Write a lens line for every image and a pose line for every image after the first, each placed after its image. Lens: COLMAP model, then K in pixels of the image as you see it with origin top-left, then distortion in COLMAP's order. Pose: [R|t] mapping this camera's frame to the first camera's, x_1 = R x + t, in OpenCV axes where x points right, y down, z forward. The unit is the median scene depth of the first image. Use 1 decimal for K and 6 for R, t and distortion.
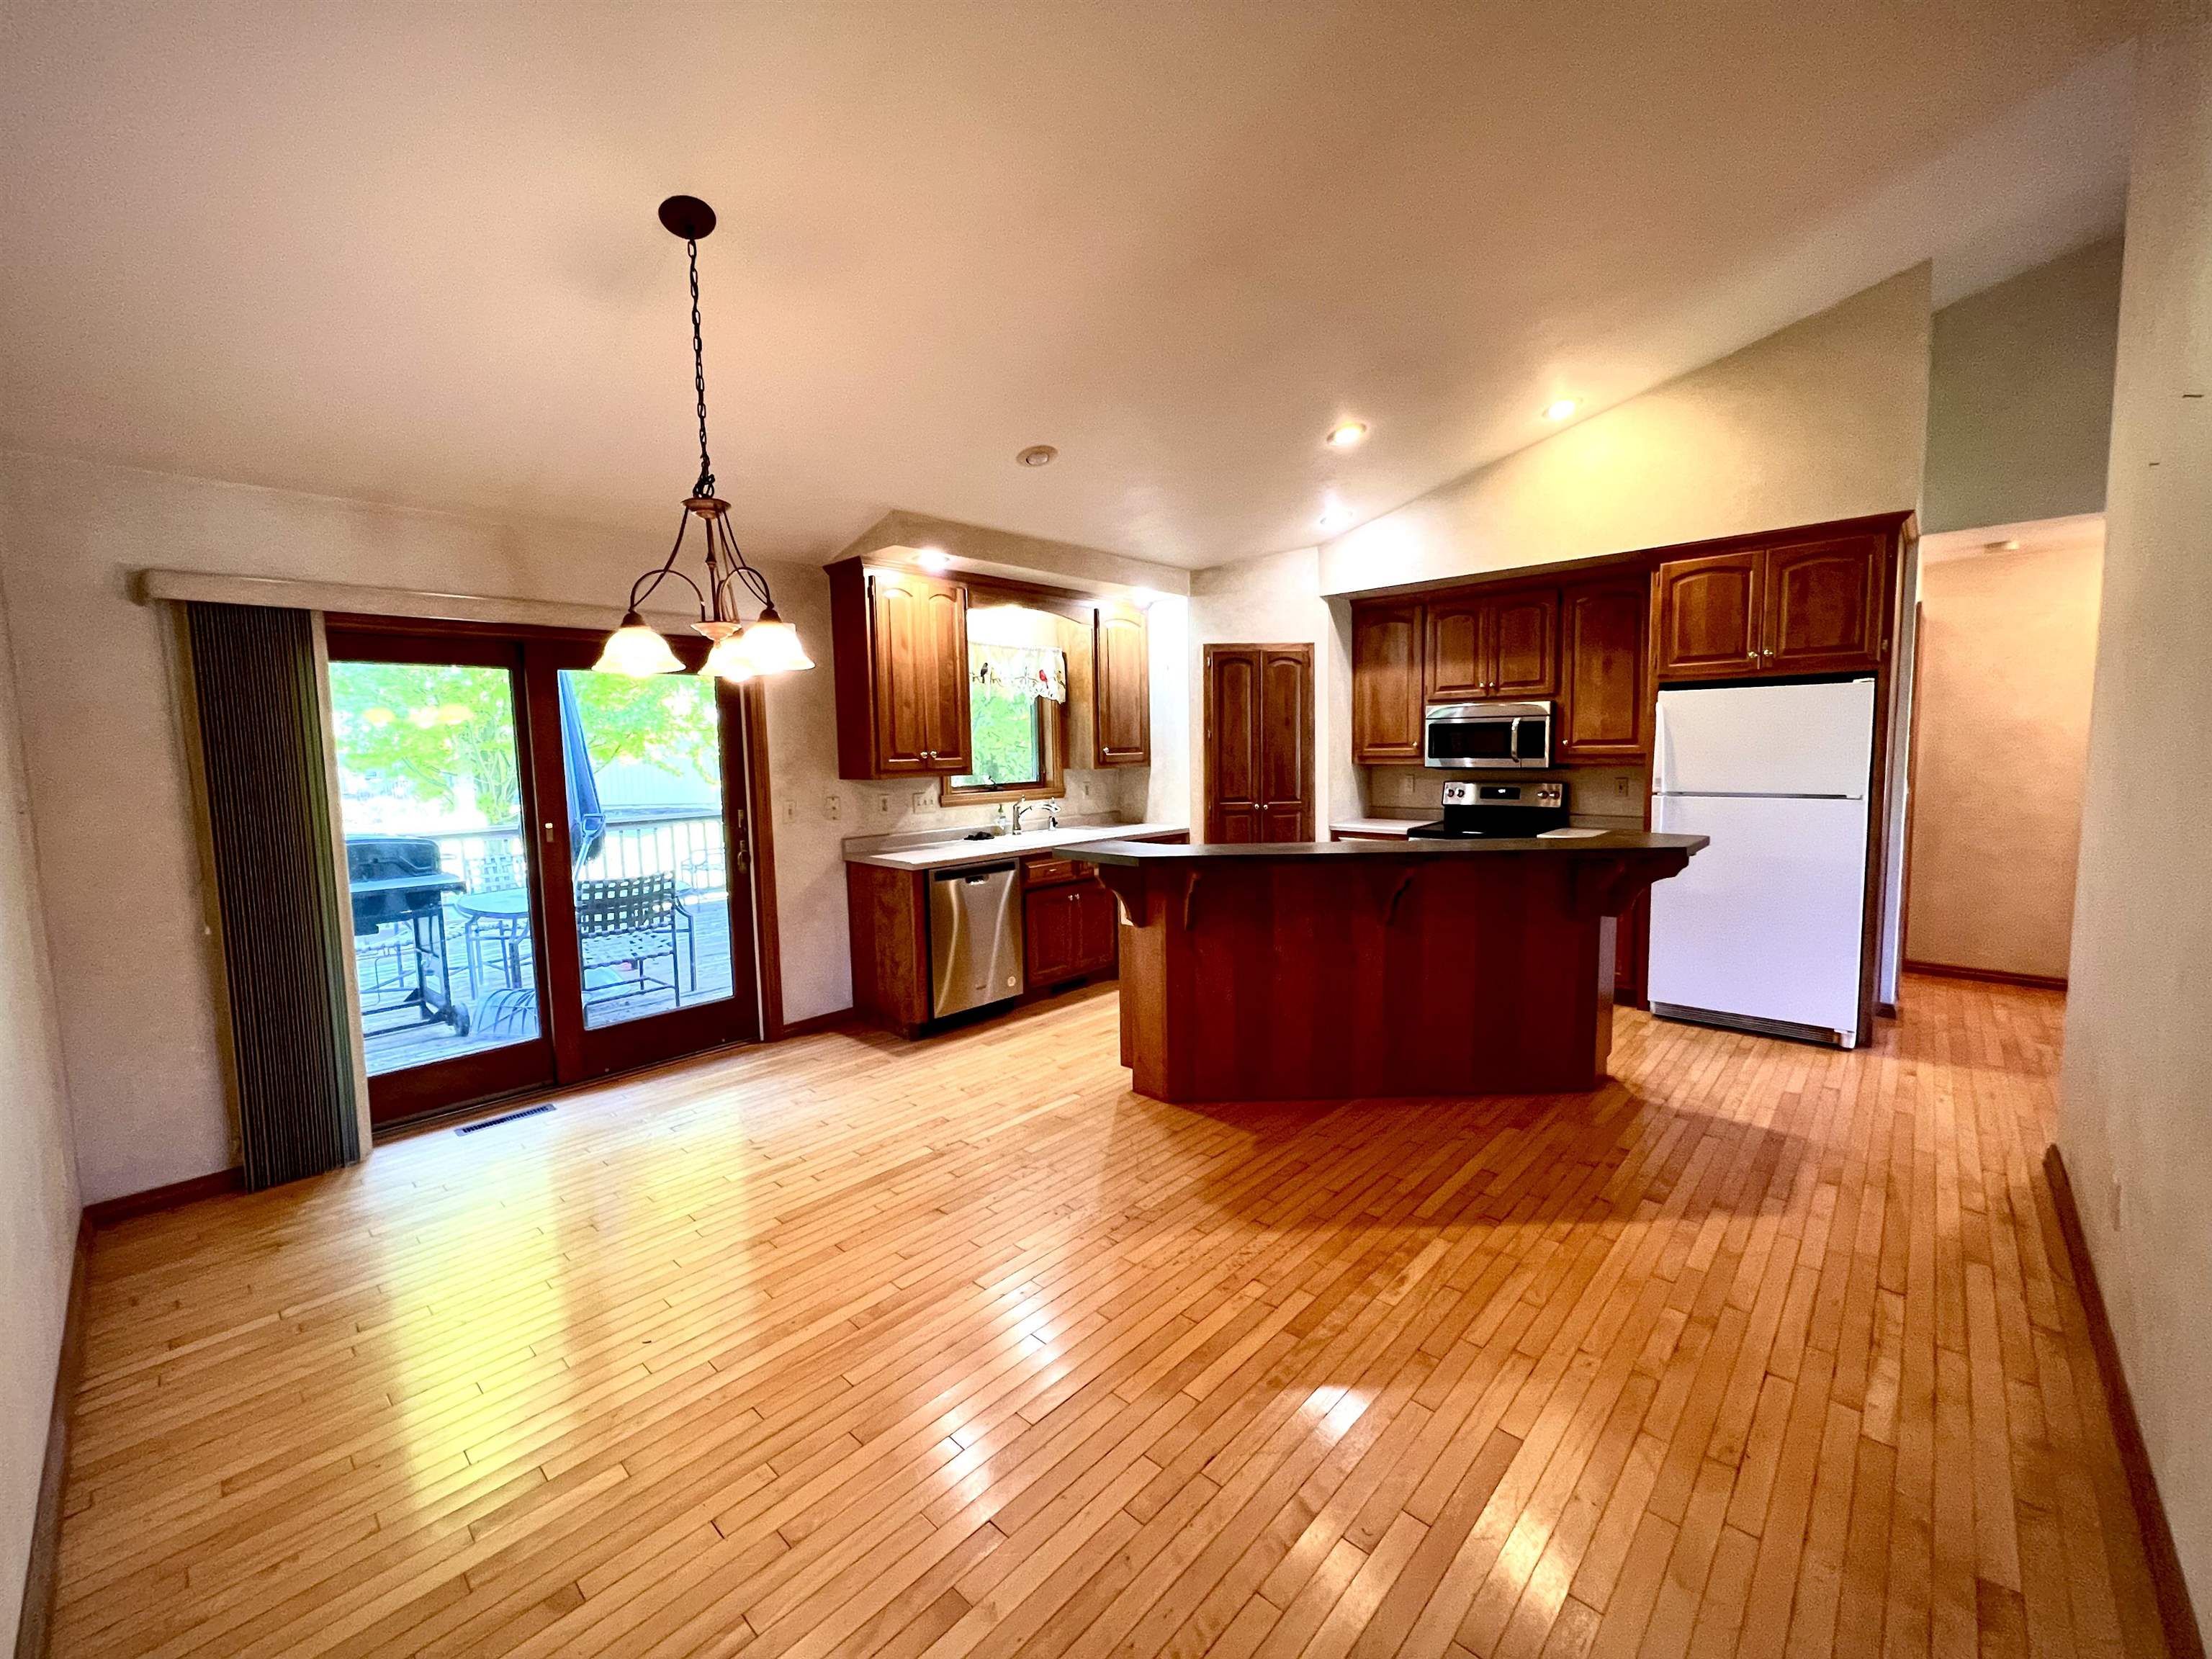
lens RADIAL K [[889.5, 0, 1102.2], [0, 889.5, 824.3], [0, 0, 1]] dist [0.003225, 0.000093]
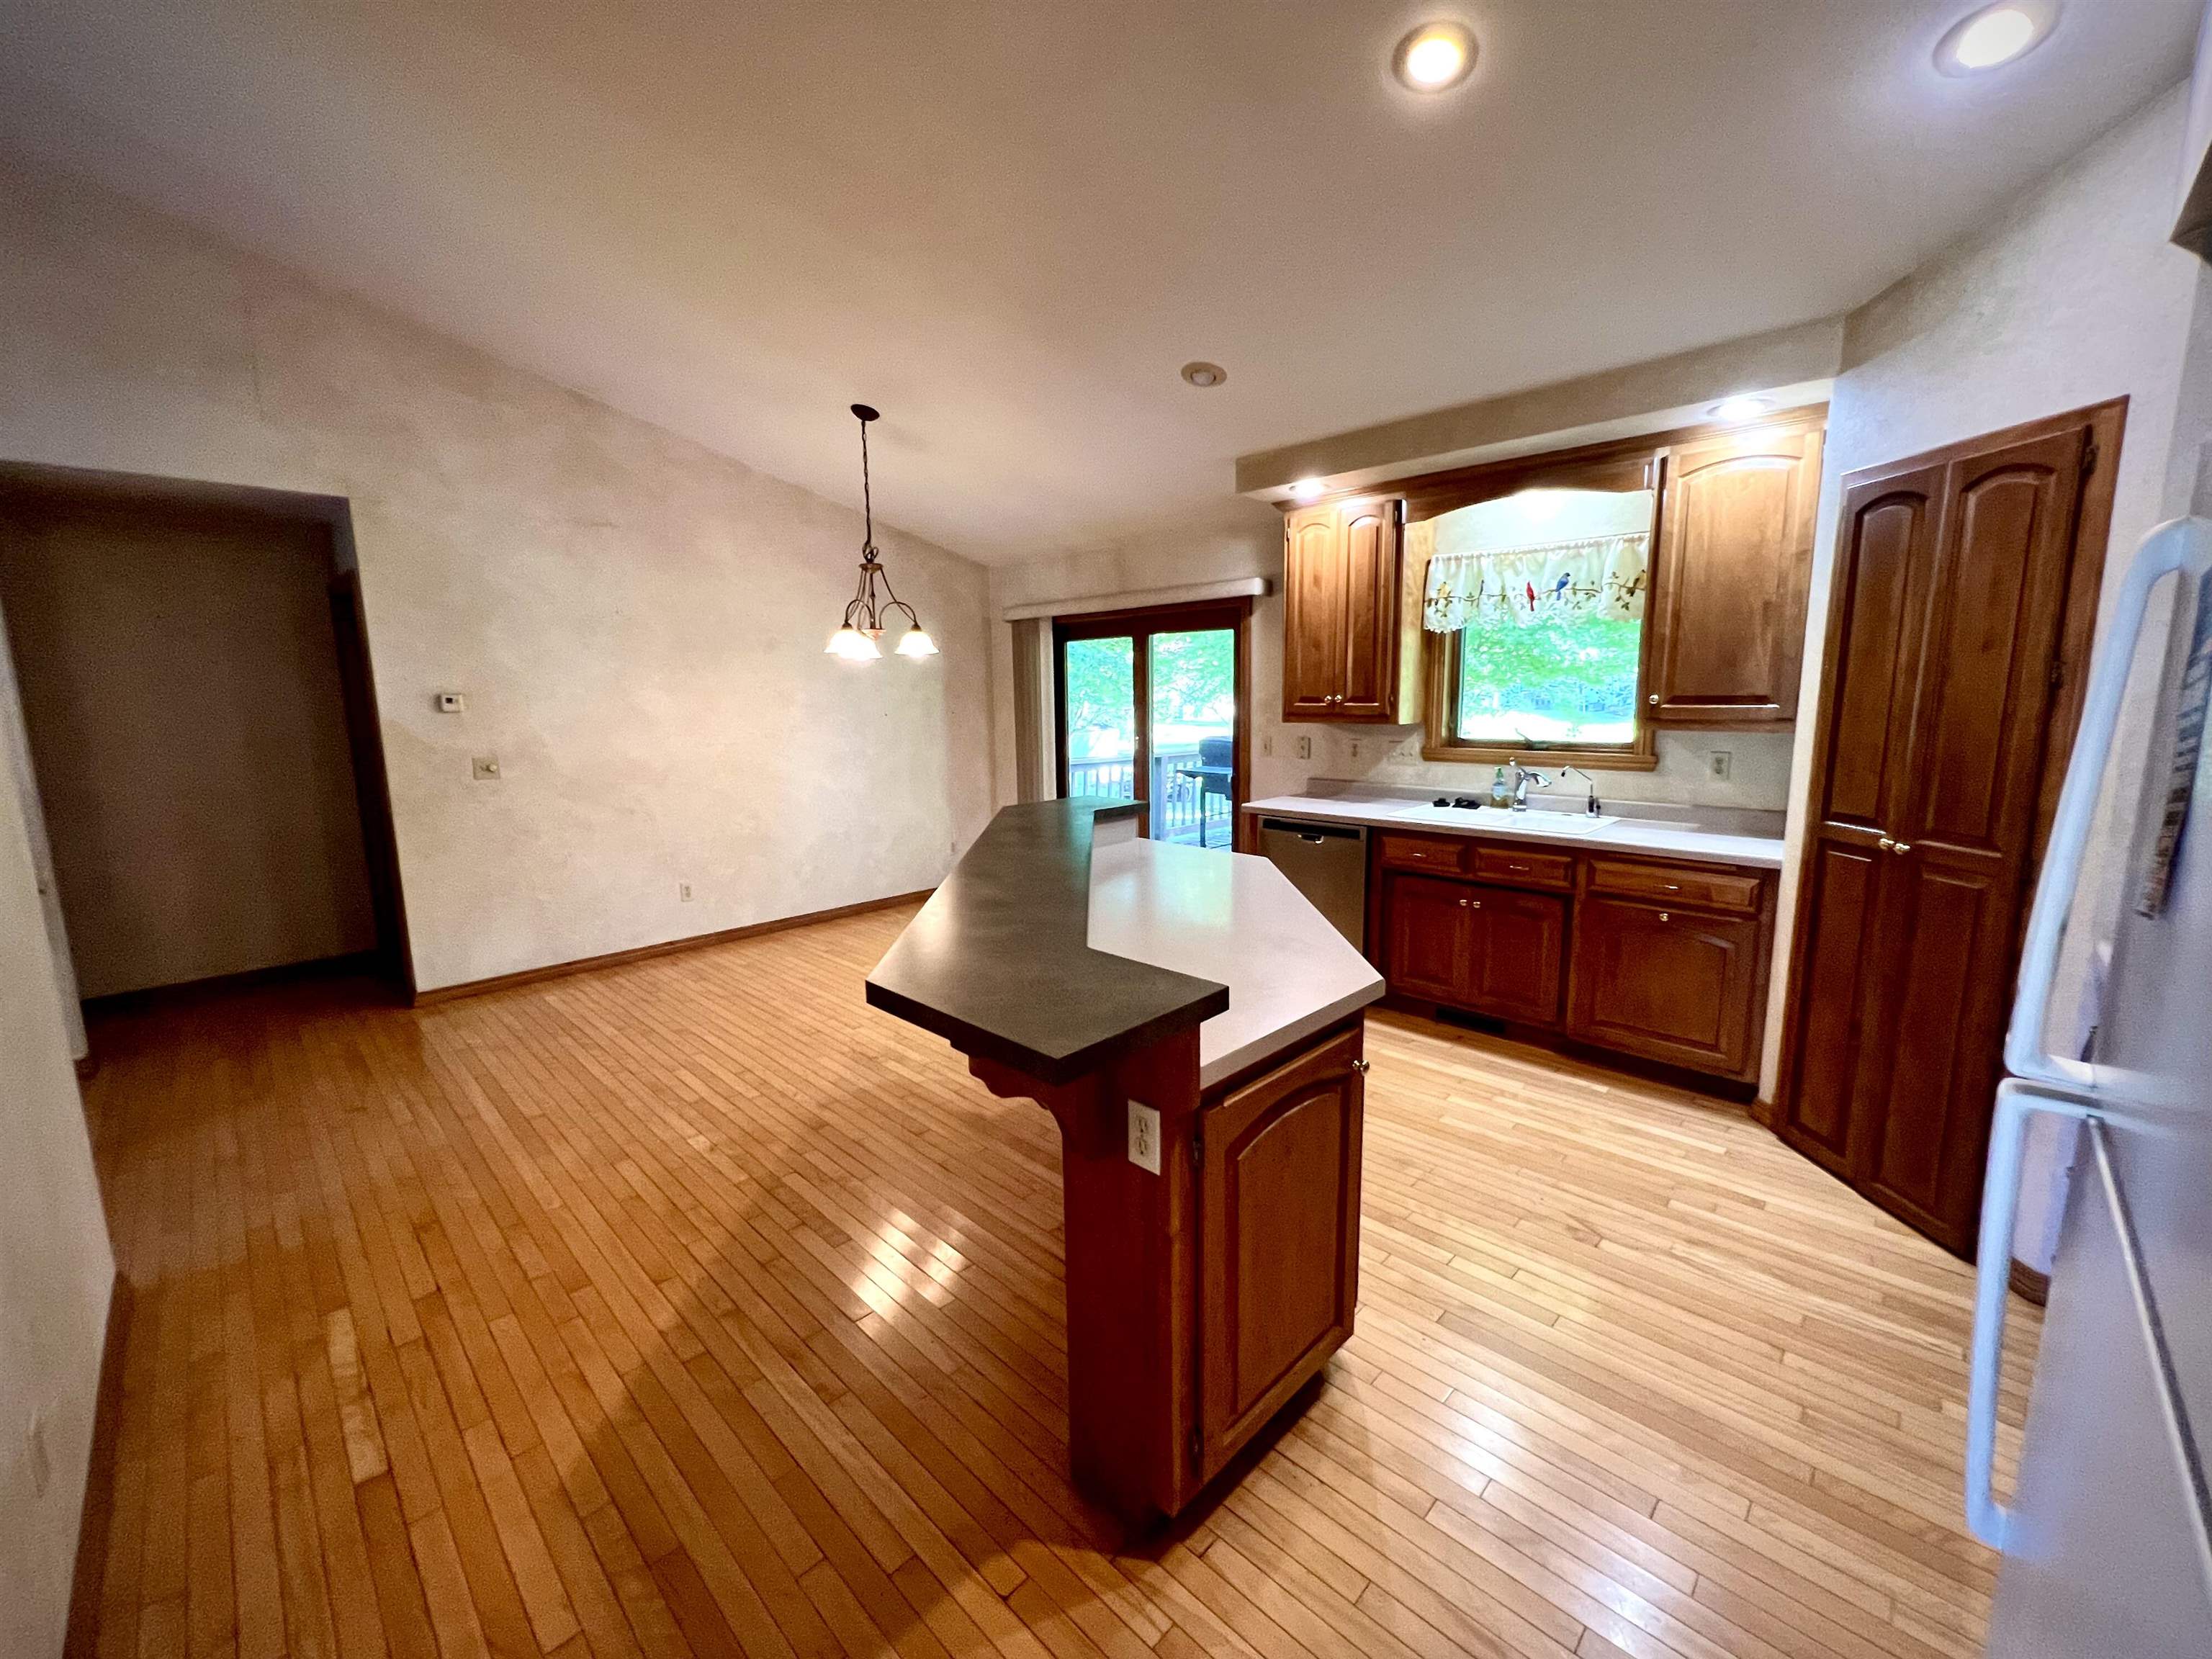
lens RADIAL K [[889.5, 0, 1103.4], [0, 889.5, 827.0], [0, 0, 1]] dist [0.003225, 0.000093]
pose [[-0.024438, 0.175521, -0.984172, 0.715841], [-0.075179, 0.981356, 0.176886, -0.089657], [0.996871, 0.078312, -0.010787, 0.747606]]
